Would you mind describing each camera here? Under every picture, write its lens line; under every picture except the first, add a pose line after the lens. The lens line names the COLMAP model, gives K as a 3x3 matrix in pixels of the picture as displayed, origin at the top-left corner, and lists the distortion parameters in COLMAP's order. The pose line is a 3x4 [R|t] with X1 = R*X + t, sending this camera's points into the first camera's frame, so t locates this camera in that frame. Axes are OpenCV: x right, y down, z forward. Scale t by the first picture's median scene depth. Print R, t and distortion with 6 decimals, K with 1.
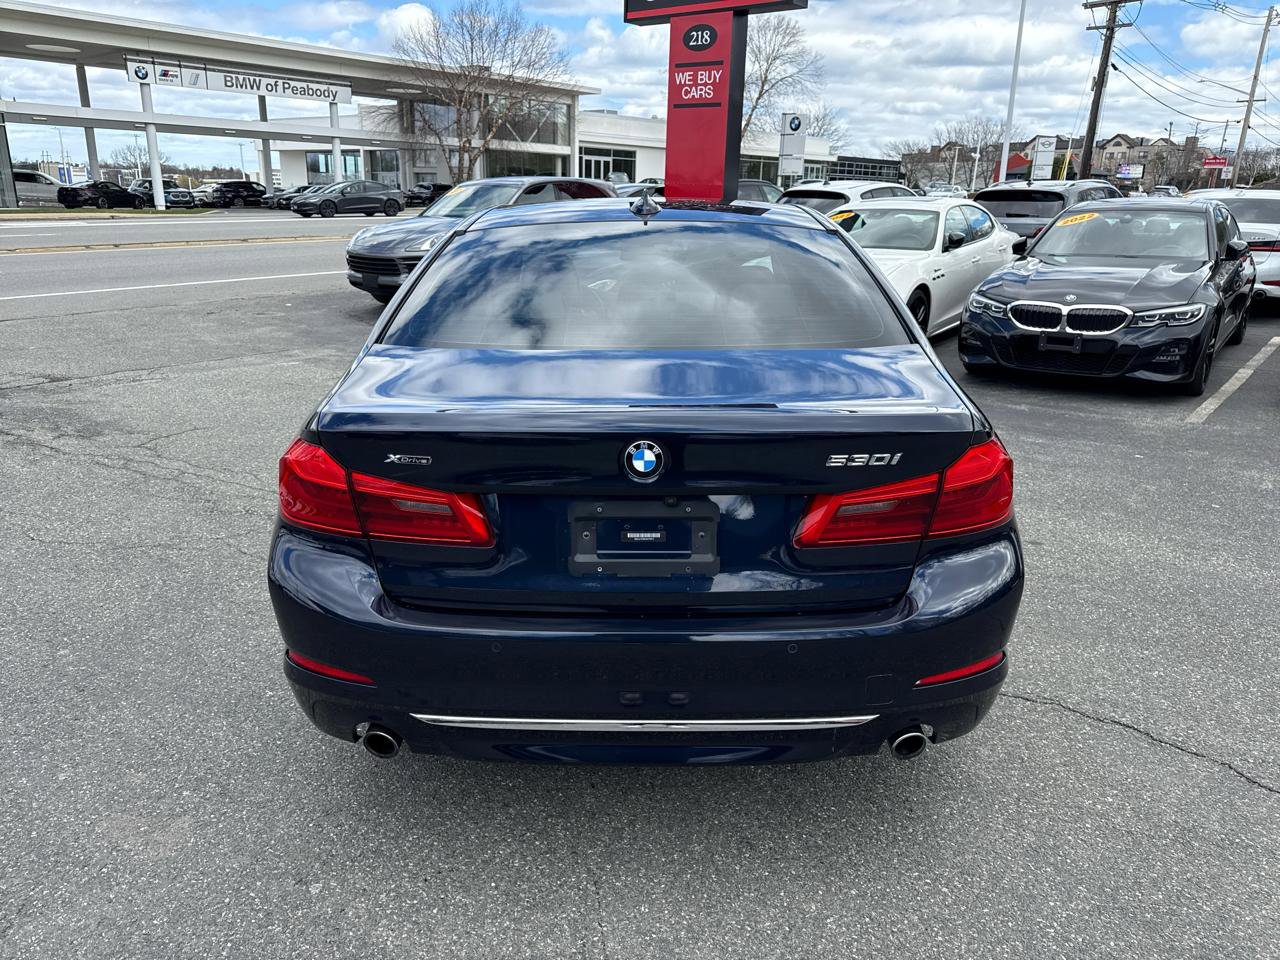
lens RADIAL K [[906.3, 0, 635.3], [0, 906.3, 471.6], [0, 0, 1]] dist [0.021635, -0.023713]
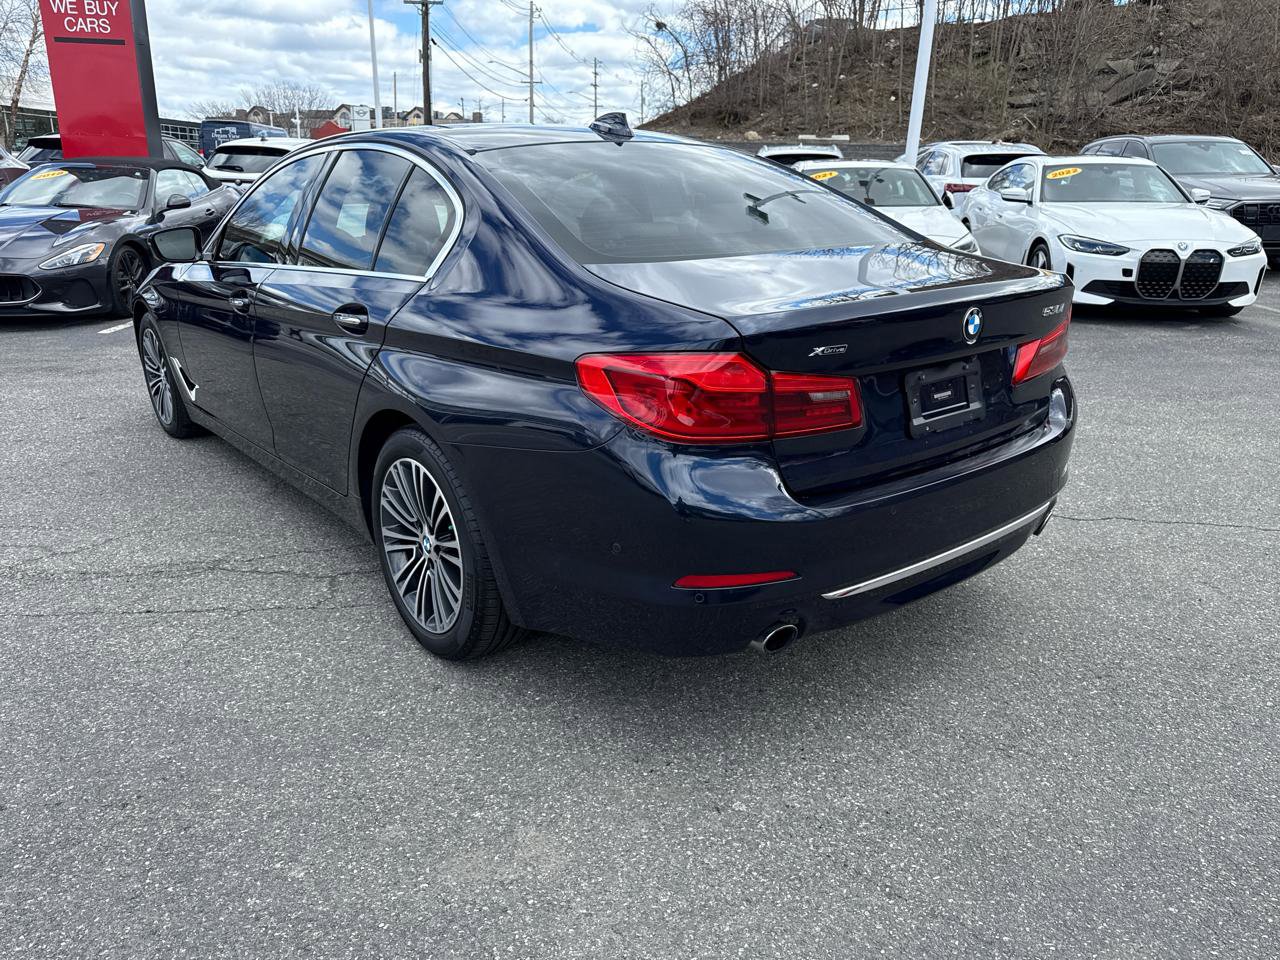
lens RADIAL K [[911.0, 0, 638.2], [0, 911.0, 476.9], [0, 0, 1]] dist [0.012578, -0.012853]
pose [[0.771186, -0.197398, 0.605232, -0.132991], [0.175338, 0.979802, 0.096150, -0.001201], [-0.611987, 0.031971, 0.790221, 0.037401]]
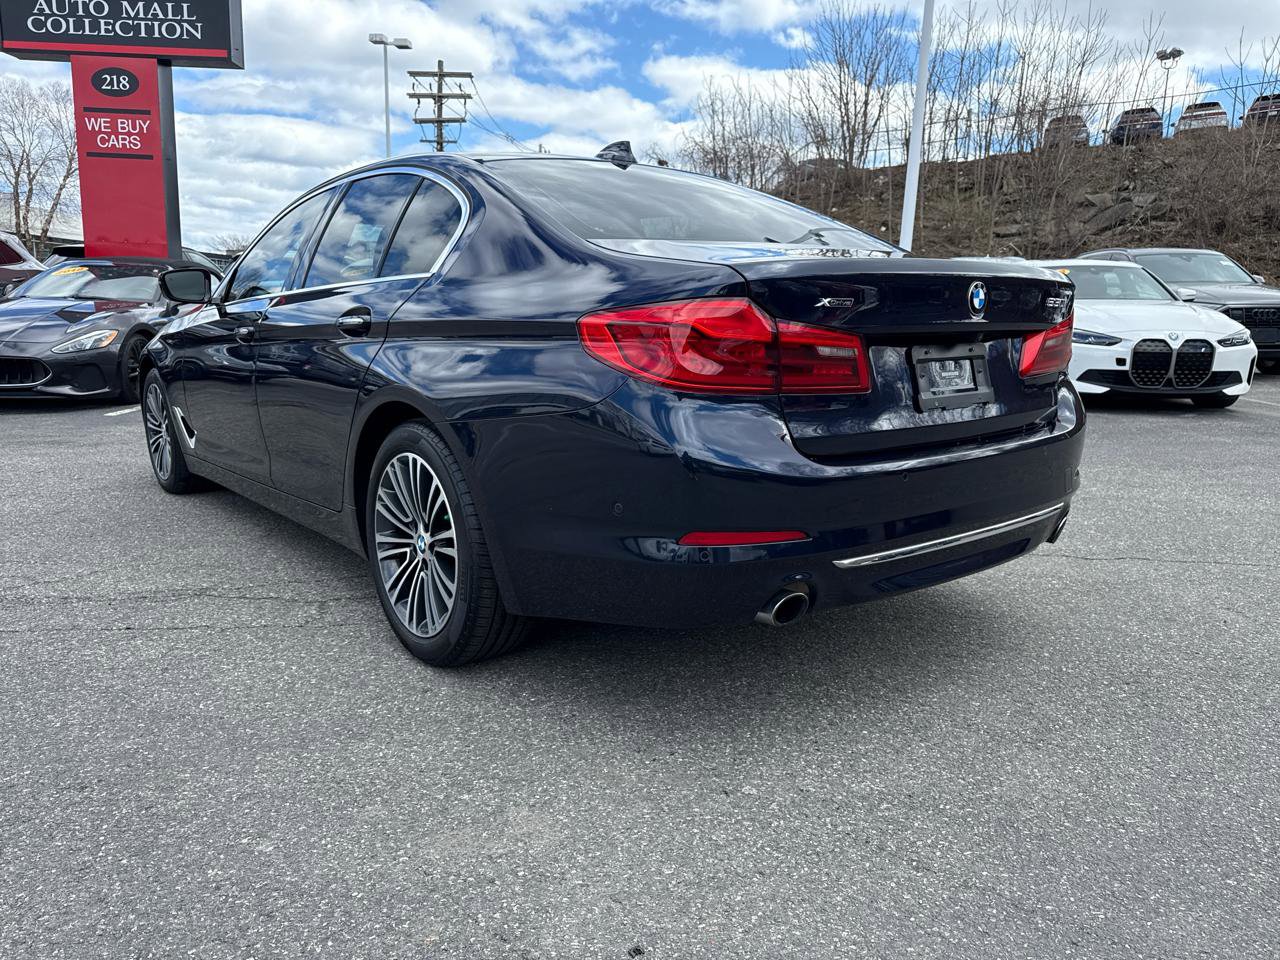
lens RADIAL K [[911.5, 0, 639.5], [0, 911.5, 473.8], [0, 0, 1]] dist [0.008349, -0.008517]
pose [[0.771482, -0.109160, 0.626817, -0.134281], [0.170839, 0.984534, -0.038810, 0.022175], [-0.612887, 0.137026, 0.778199, 0.042941]]
